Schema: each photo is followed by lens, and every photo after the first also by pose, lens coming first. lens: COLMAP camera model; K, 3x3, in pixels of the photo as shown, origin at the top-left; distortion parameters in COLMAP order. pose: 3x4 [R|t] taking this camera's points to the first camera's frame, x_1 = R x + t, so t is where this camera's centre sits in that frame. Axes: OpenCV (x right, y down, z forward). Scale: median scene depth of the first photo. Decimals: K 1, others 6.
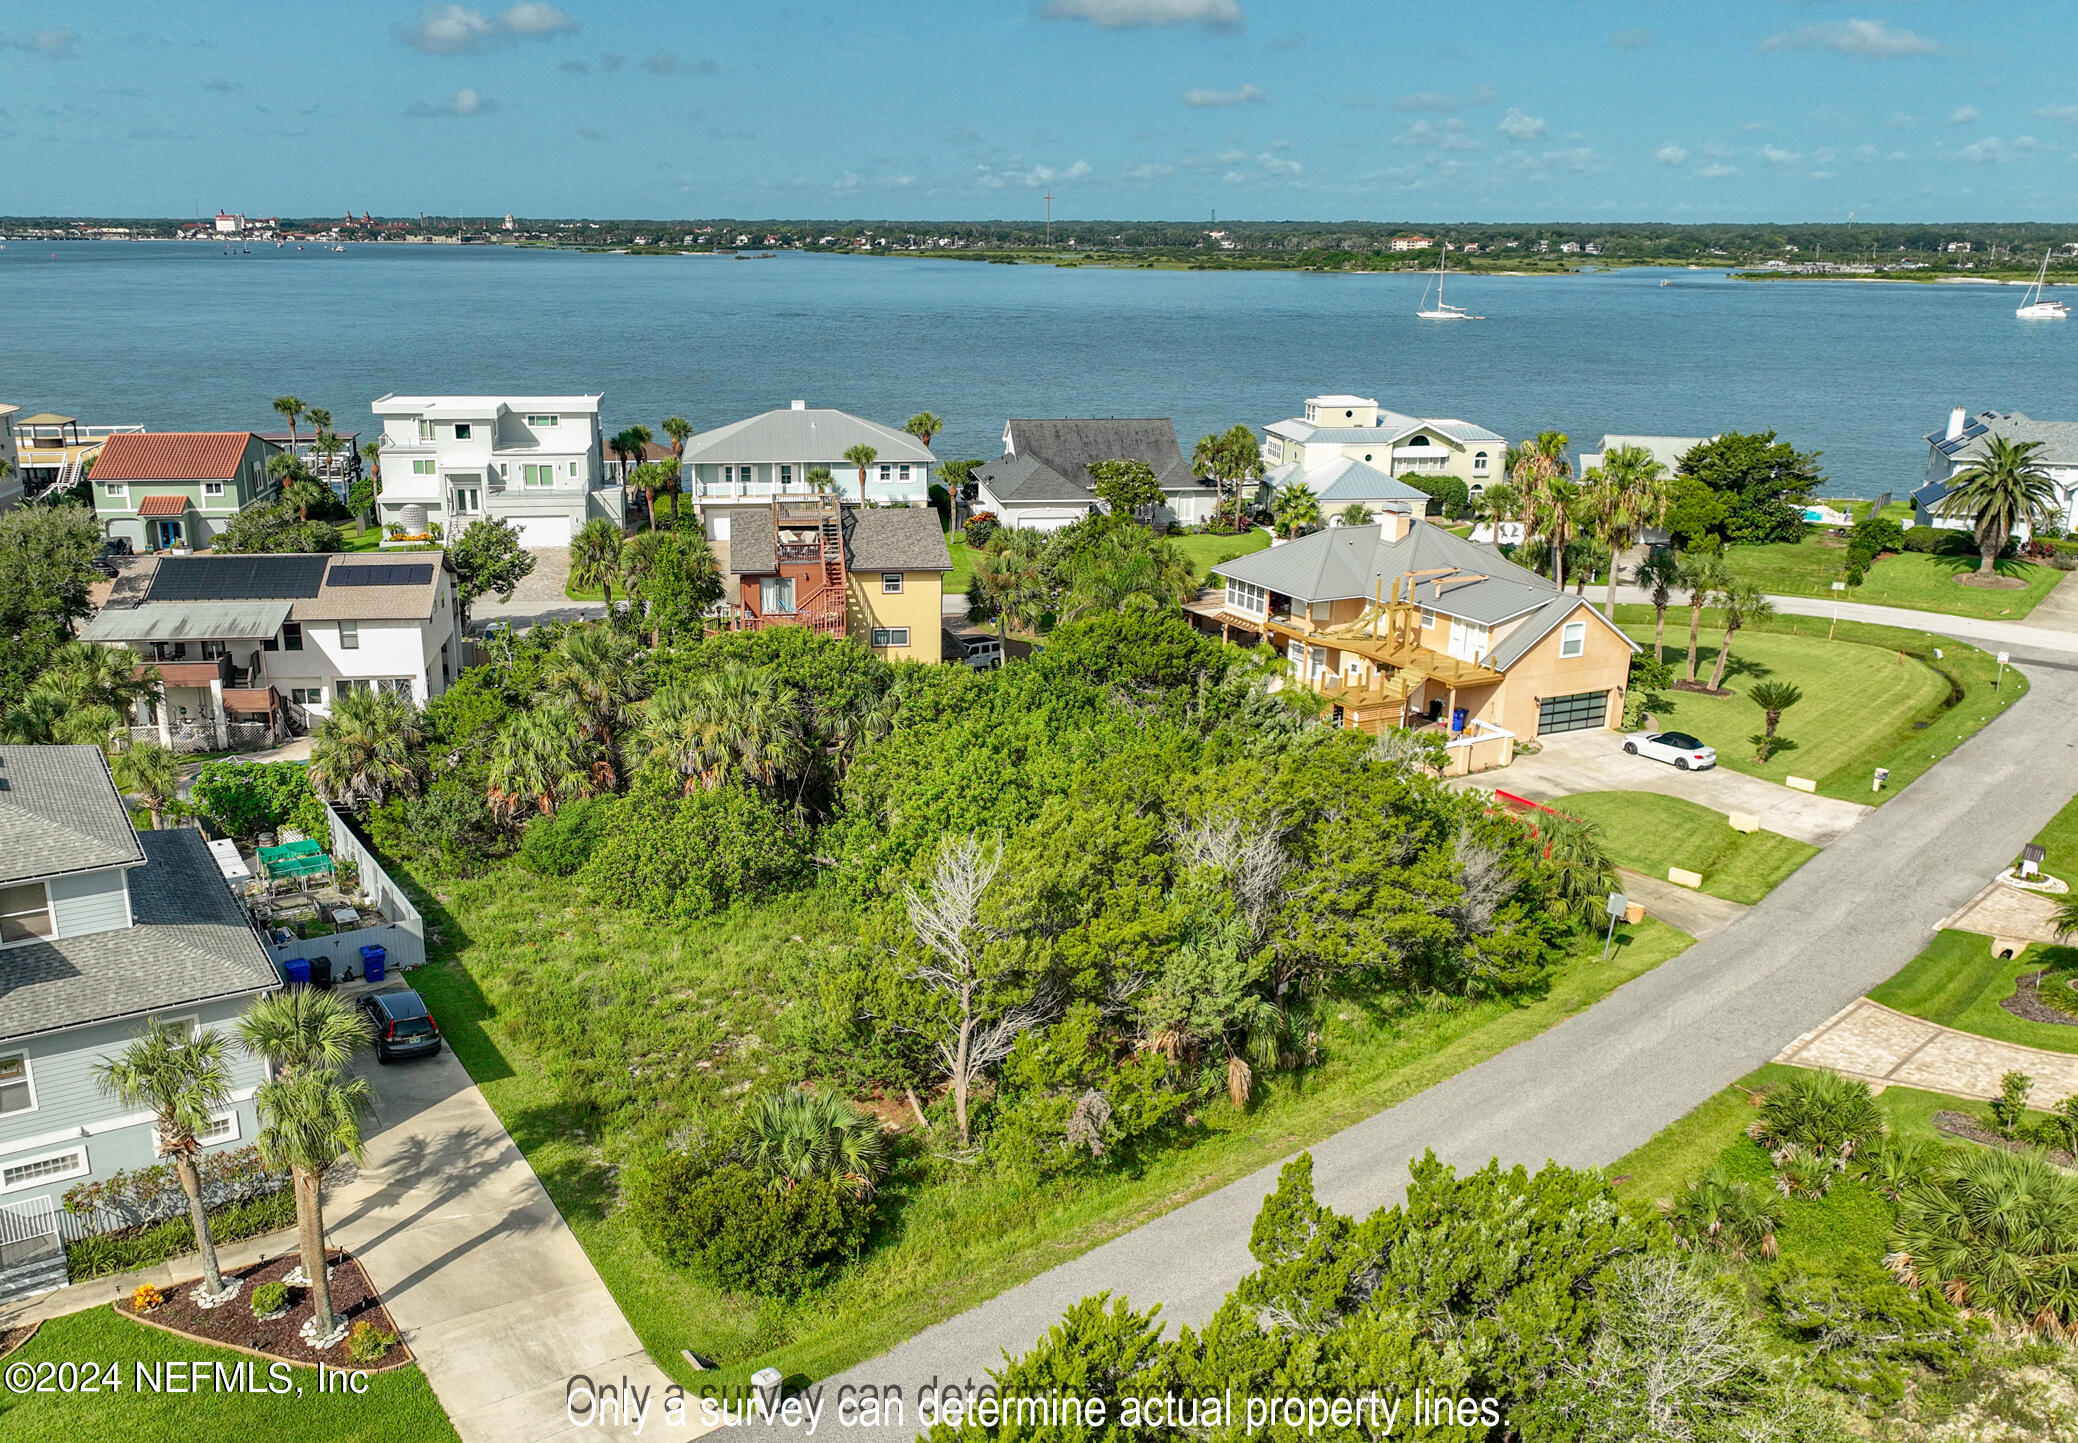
lens RADIAL K [[1718.0, 0, 944.5], [0, 1718.0, 820.4], [0, 0, 1]] dist [0.008138, -0.001747]
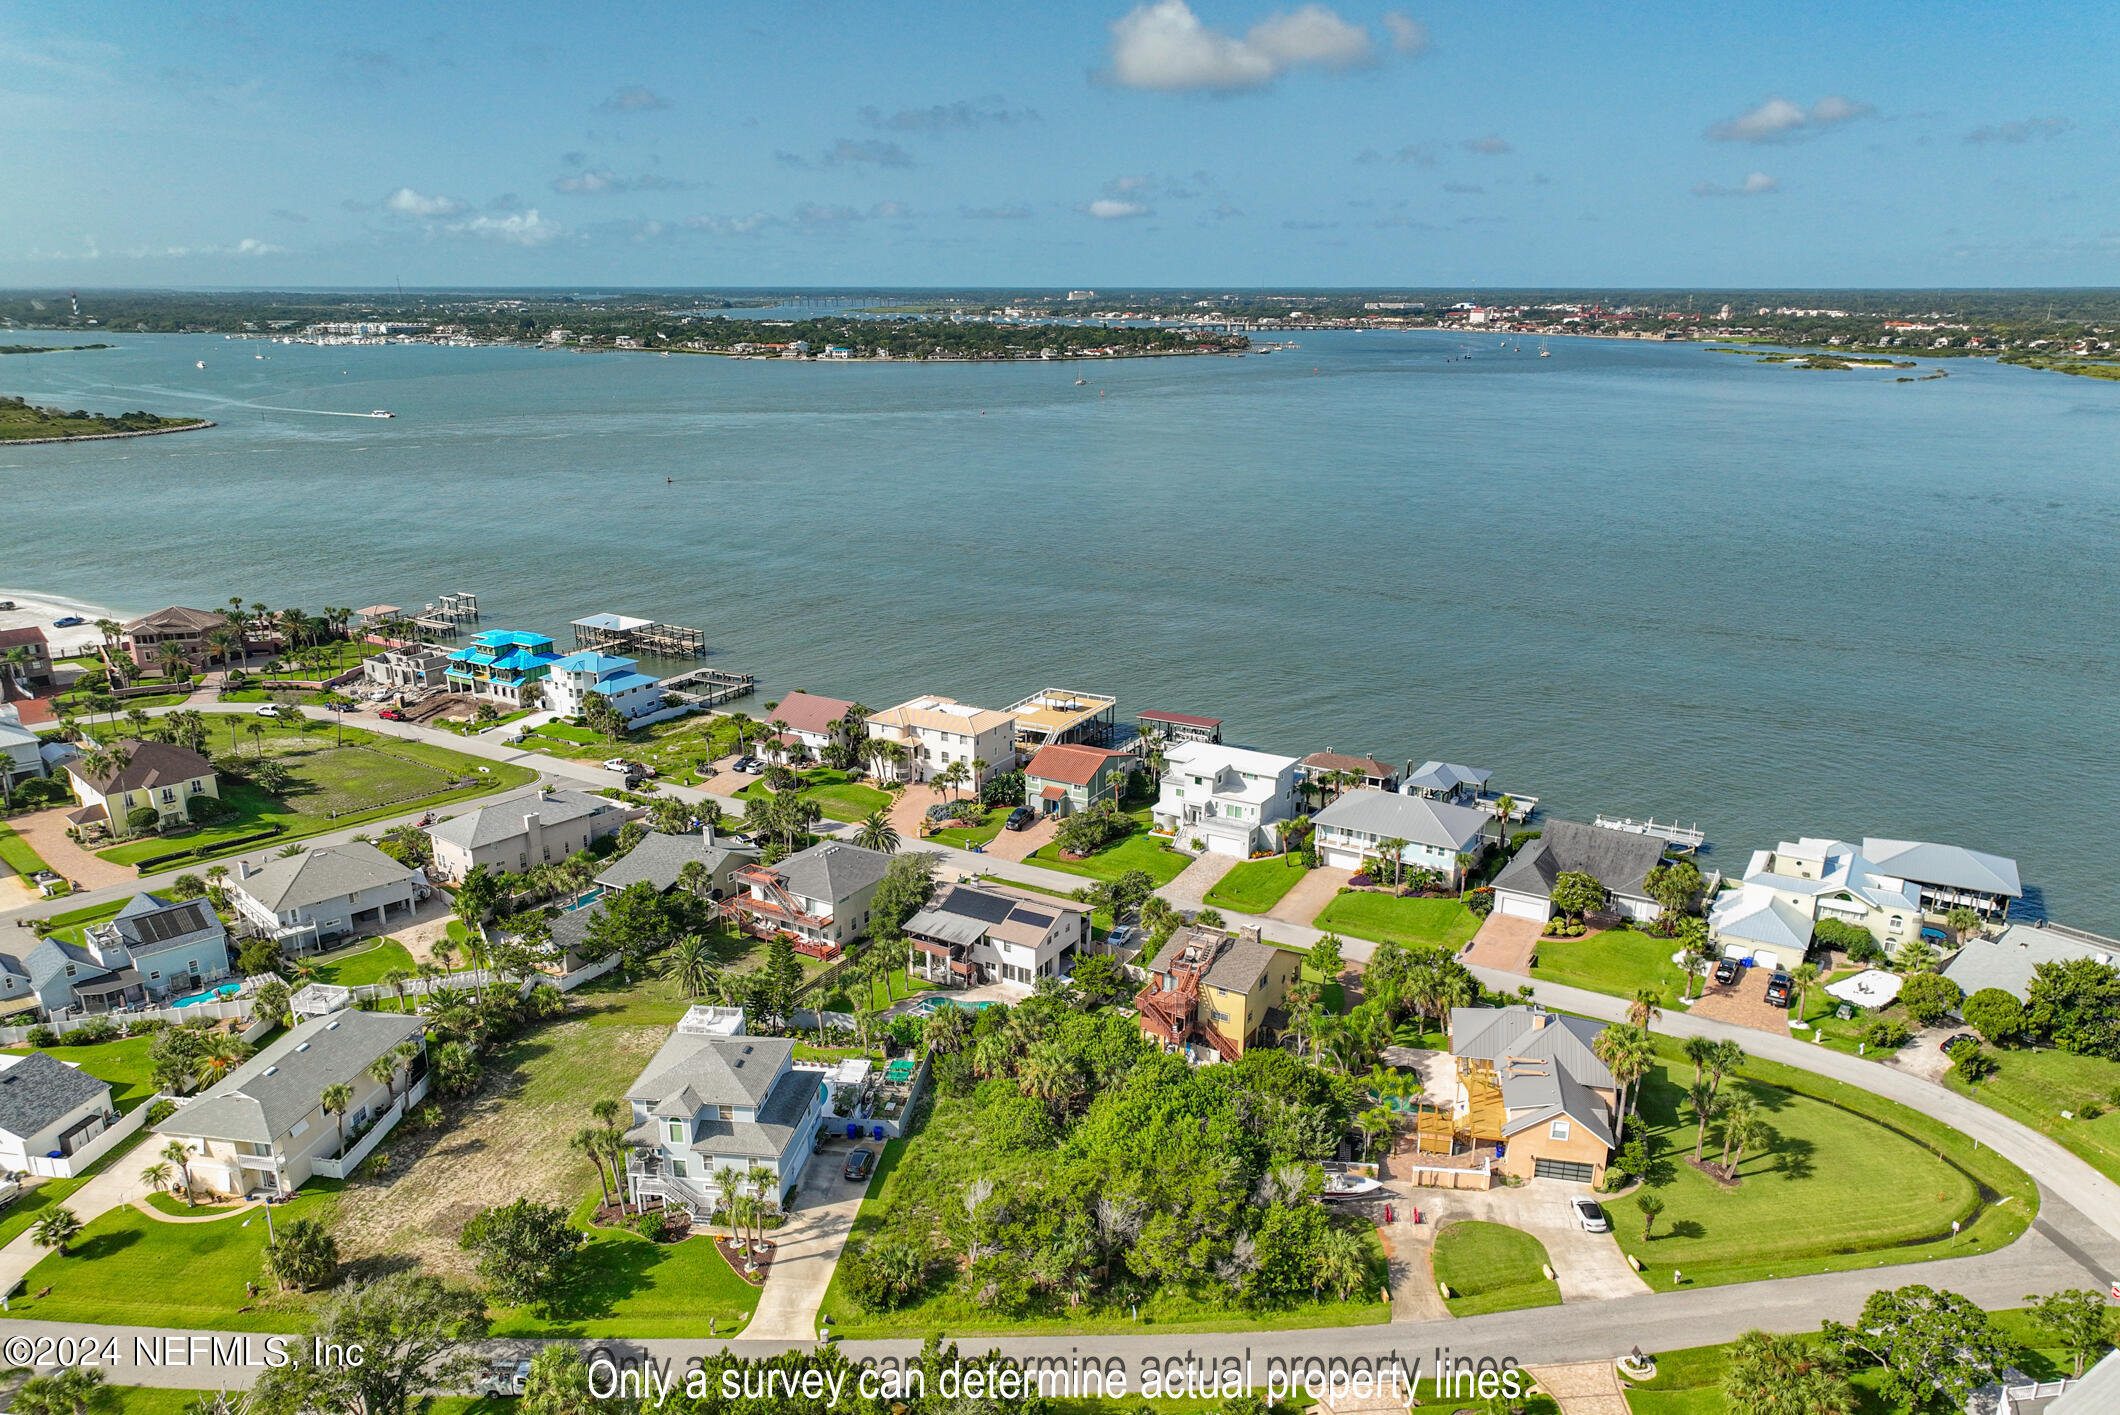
lens RADIAL K [[1501.0, 0, 1078.8], [0, 1501.0, 794.9], [0, 0, 1]] dist [0.004302, 0.003345]
pose [[0.799799, 0.196781, -0.567097, 0.764657], [-0.199154, 0.978217, 0.058563, -0.423975], [0.566268, 0.066101, 0.821566, -0.520913]]
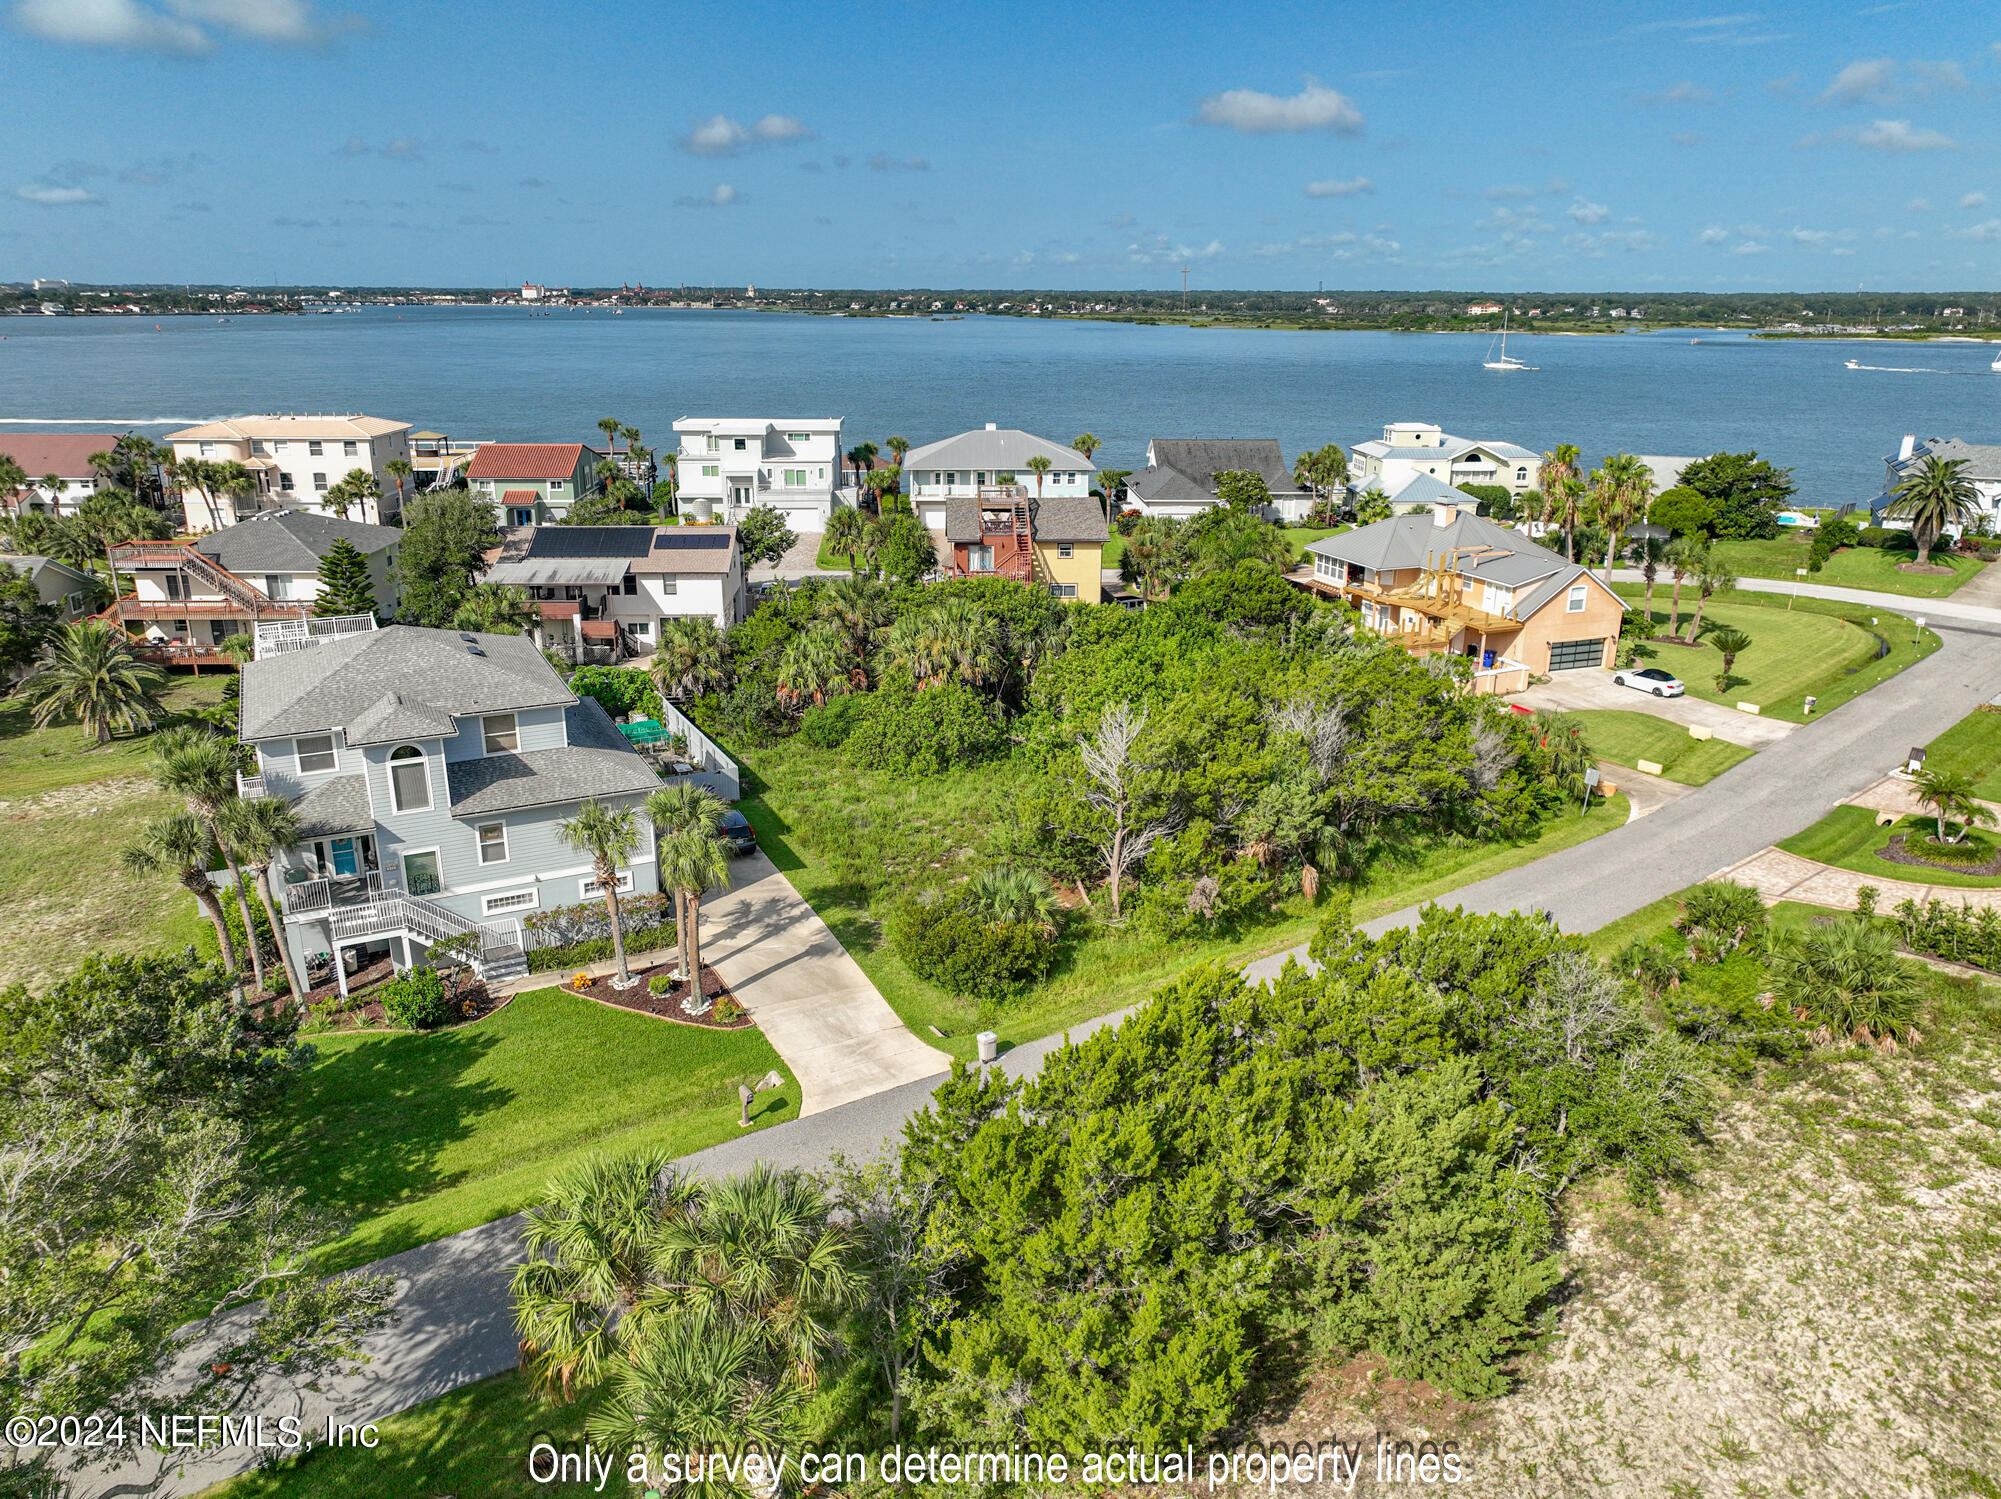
lens RADIAL K [[1416.9, 0, 1013.8], [0, 1416.9, 724.0], [0, 0, 1]] dist [-0.001102, 0.016669]
pose [[0.998325, 0.017764, -0.055054, -0.006905], [-0.019863, 0.999088, -0.037803, 0.041529], [0.054332, 0.038833, 0.997768, -0.114242]]
